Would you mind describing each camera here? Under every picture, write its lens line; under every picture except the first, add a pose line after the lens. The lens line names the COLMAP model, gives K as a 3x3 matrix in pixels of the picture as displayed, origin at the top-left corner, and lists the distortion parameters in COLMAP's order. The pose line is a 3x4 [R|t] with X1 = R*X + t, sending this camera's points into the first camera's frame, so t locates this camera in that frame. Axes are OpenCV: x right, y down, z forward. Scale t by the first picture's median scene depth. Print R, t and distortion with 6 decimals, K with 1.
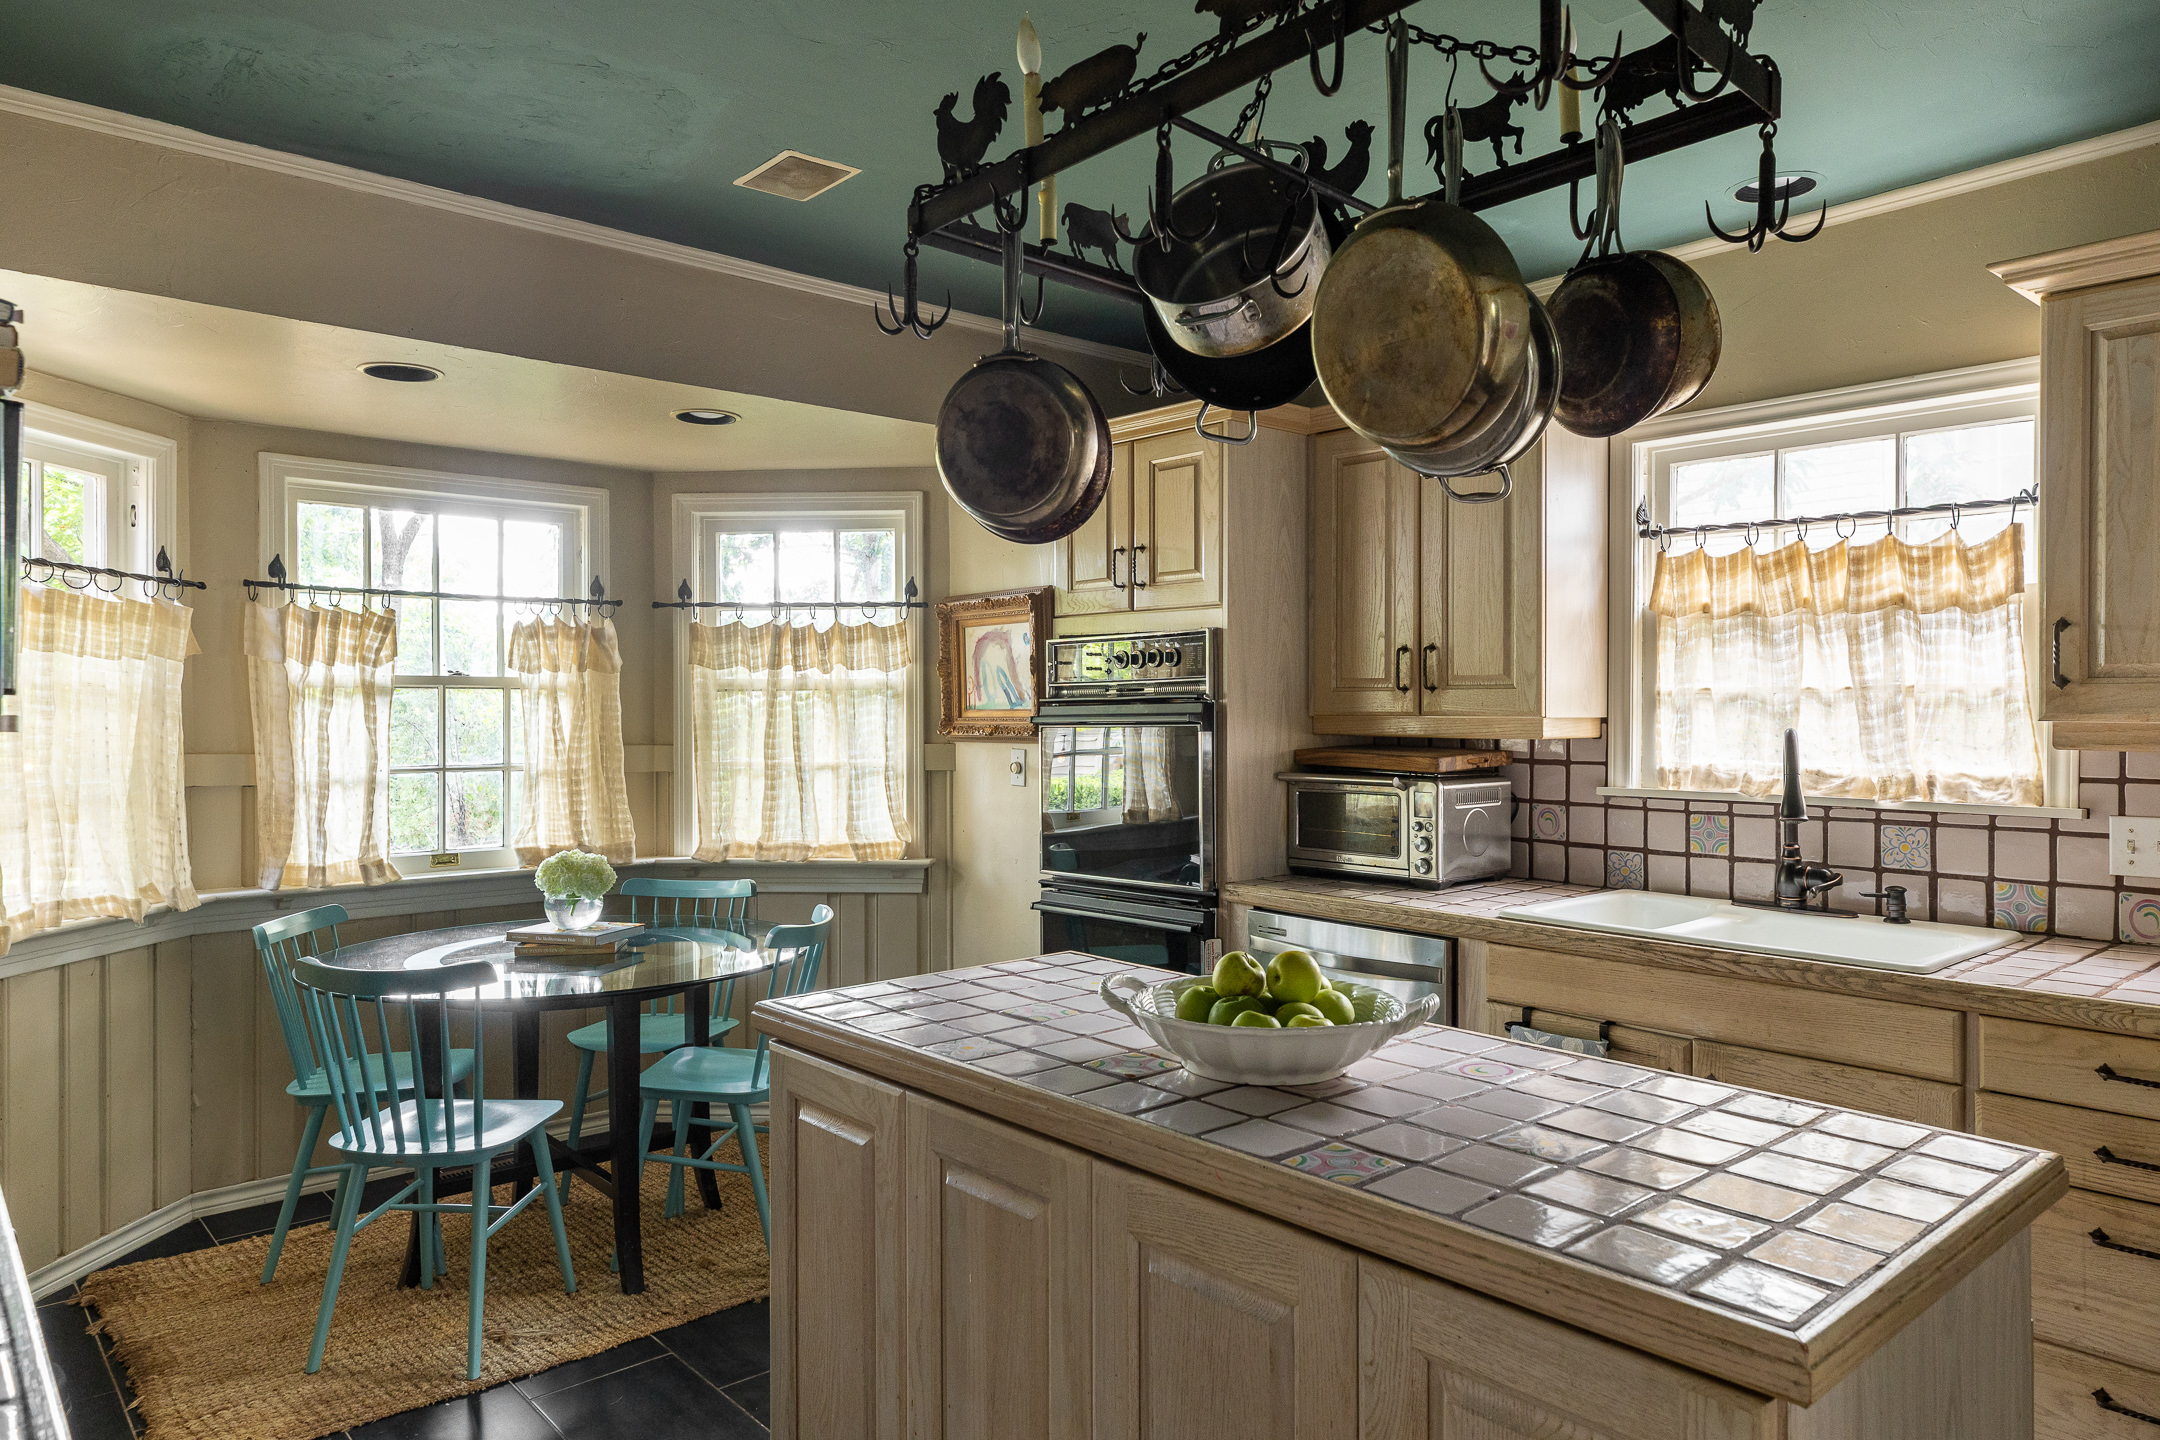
lens RADIAL K [[1362.2, 0, 1049.8], [0, 1362.2, 712.4], [0, 0, 1]] dist [0.017073, 0.001387]
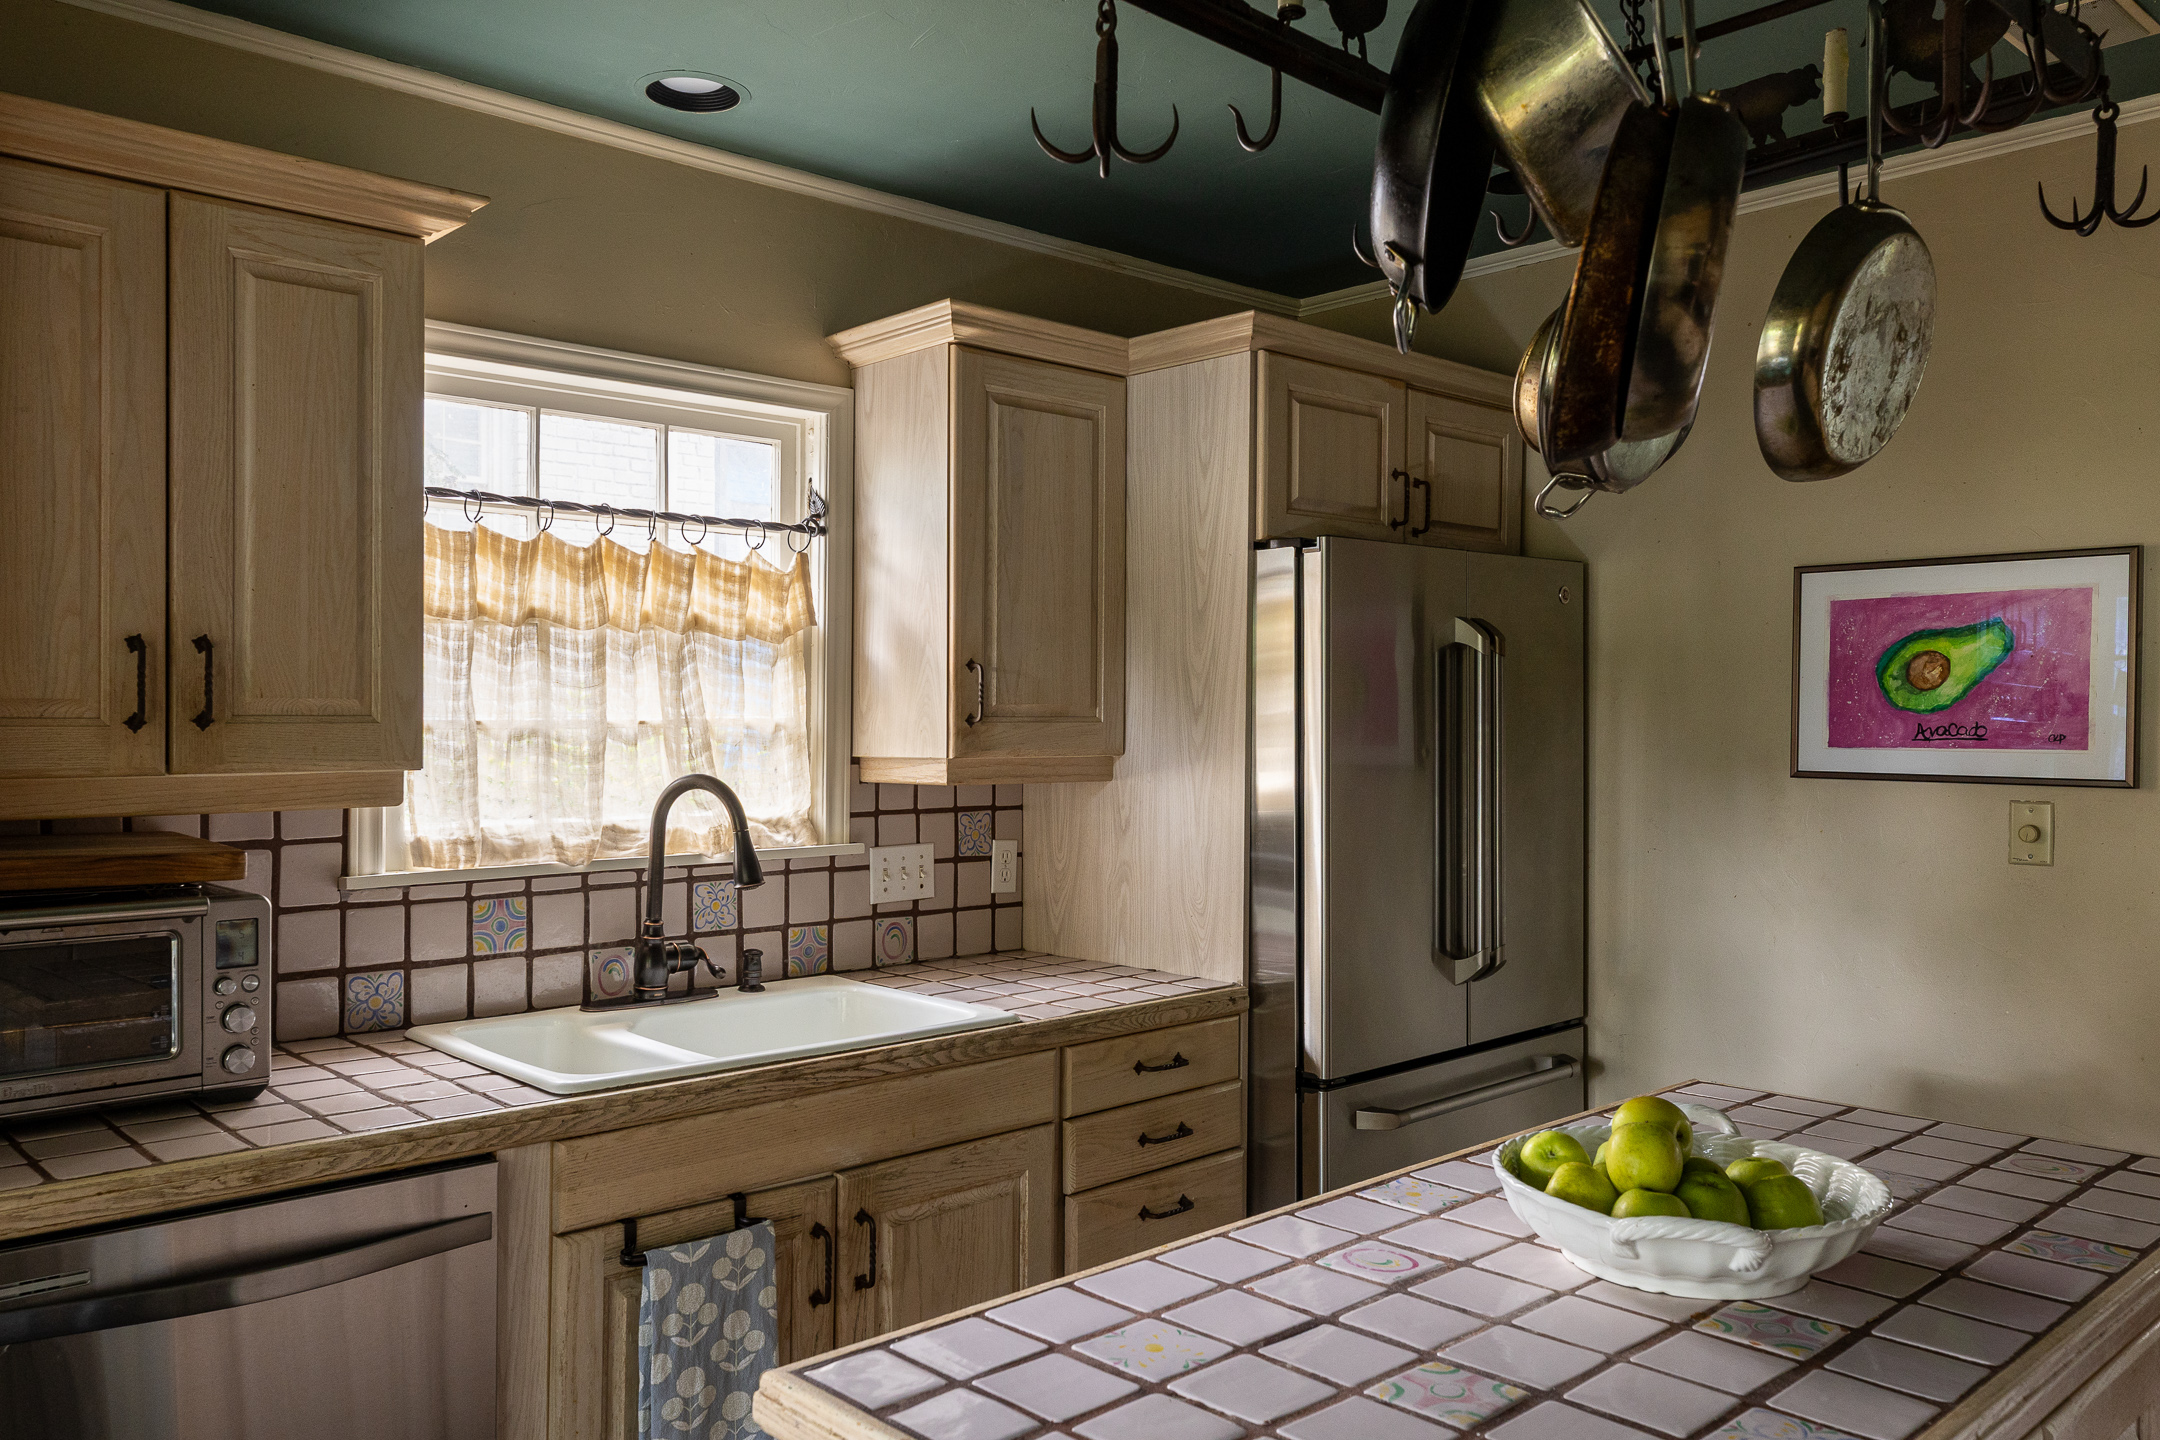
lens RADIAL K [[1638.3, 0, 1079.5], [0, 1638.3, 717.6], [0, 0, 1]] dist [0.003215, 0.007632]
pose [[-0.036377, -0.005732, 0.999322, -0.413830], [0.001828, 0.999981, 0.005802, -0.025985], [-0.999336, 0.002038, -0.036366, 0.778836]]
